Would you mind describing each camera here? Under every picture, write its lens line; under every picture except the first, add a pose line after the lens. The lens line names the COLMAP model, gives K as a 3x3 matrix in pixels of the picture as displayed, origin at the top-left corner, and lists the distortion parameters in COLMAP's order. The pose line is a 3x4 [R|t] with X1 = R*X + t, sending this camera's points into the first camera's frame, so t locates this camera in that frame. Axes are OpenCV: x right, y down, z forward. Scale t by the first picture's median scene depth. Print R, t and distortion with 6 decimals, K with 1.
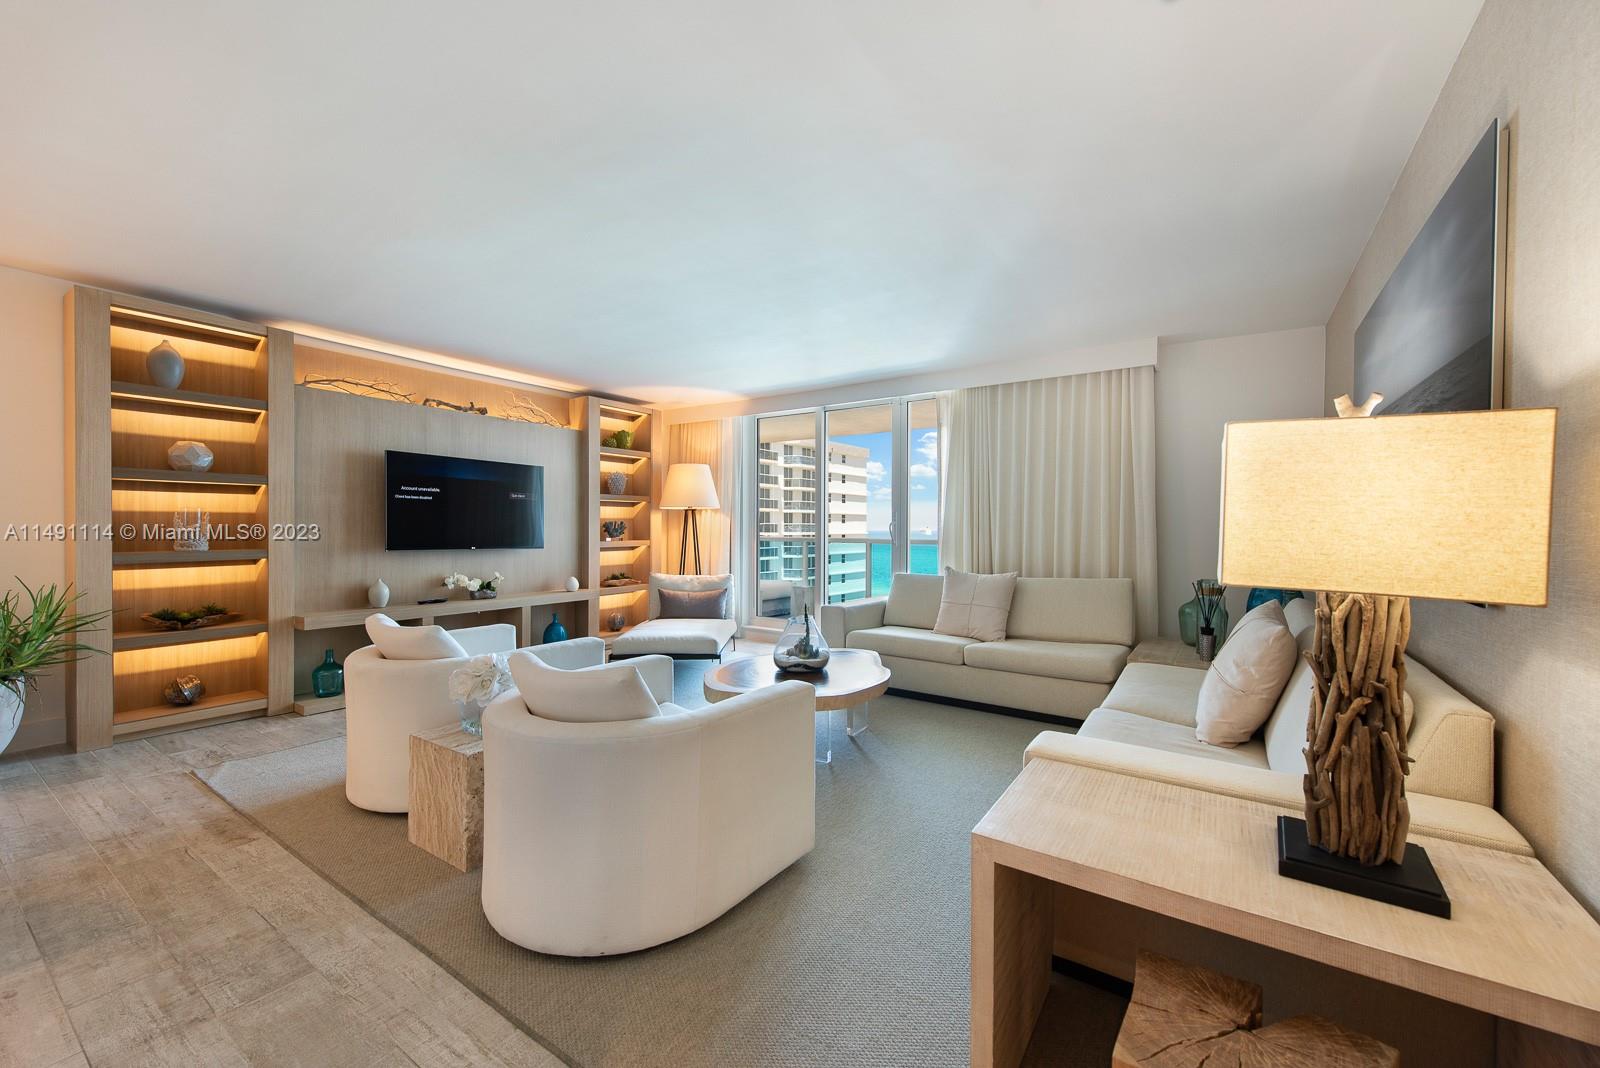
lens RADIAL K [[629.5, 0, 800.0], [0, 629.5, 534.0], [0, 0, 1]] dist [0.001158, 0.000083]
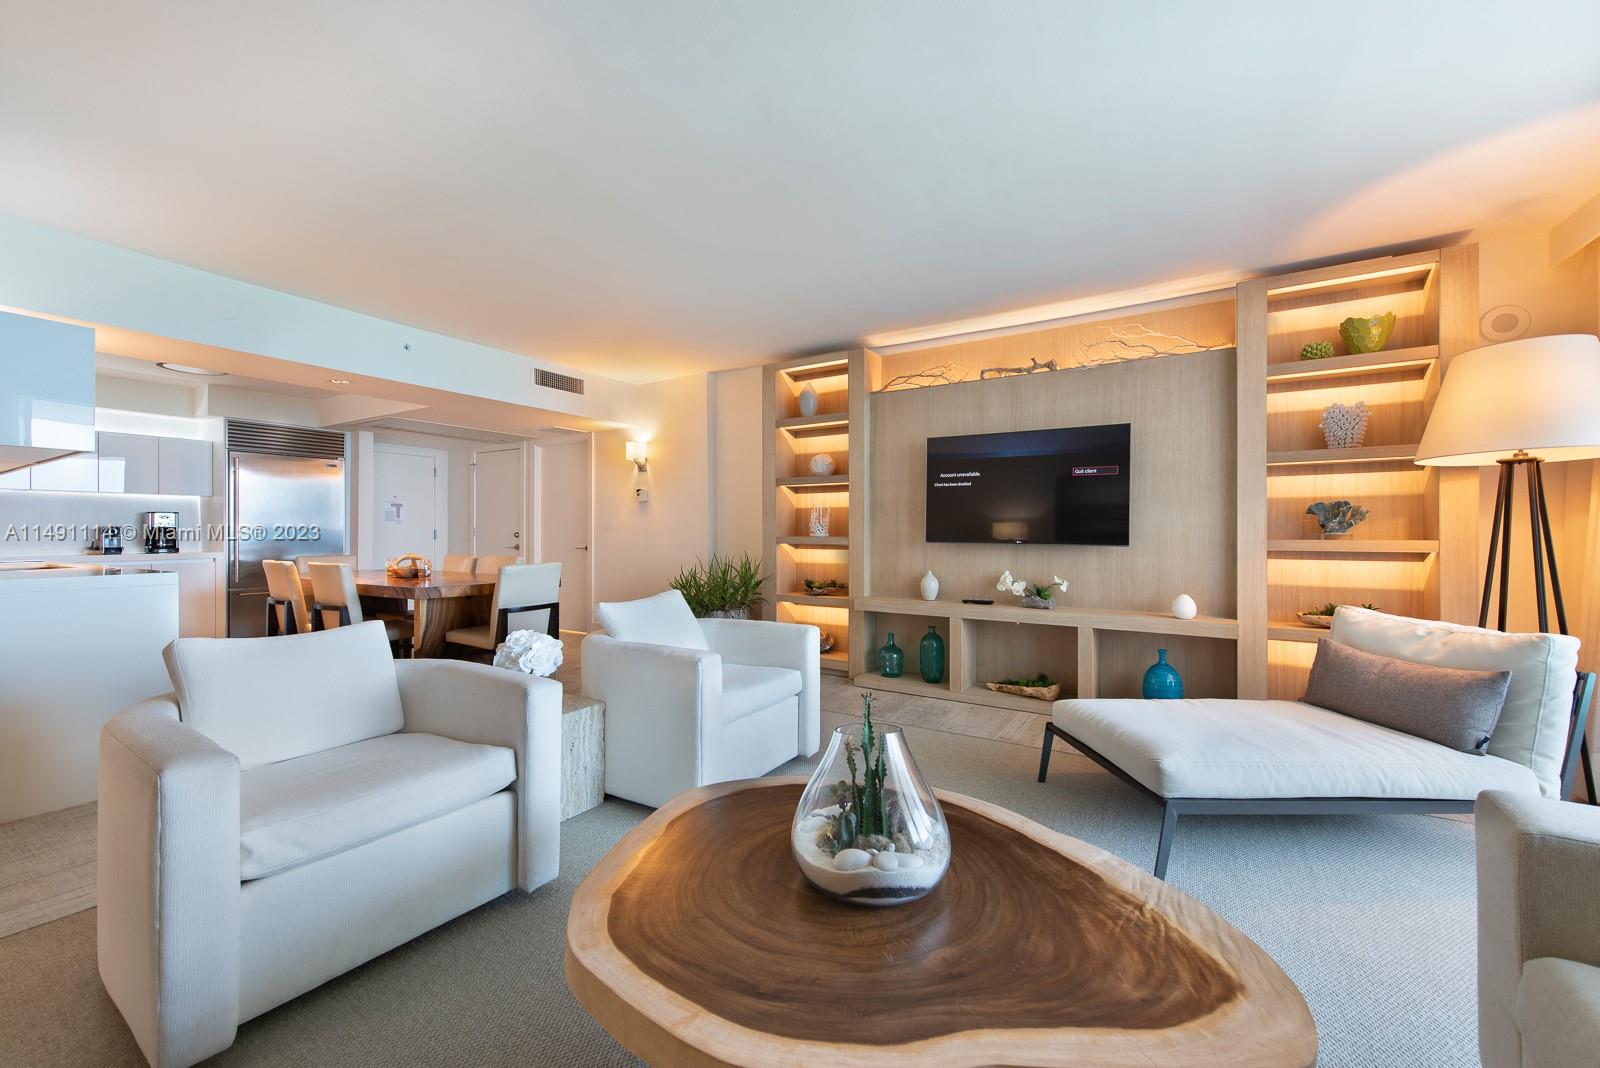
lens RADIAL K [[629.5, 0, 800.0], [0, 629.5, 534.0], [0, 0, 1]] dist [0.001158, 0.000083]
pose [[0.034724, 0.003996, -0.999389, 0.282220], [-0.008996, 0.999953, 0.003686, 0.011799], [0.999356, 0.008862, 0.034758, 0.727503]]
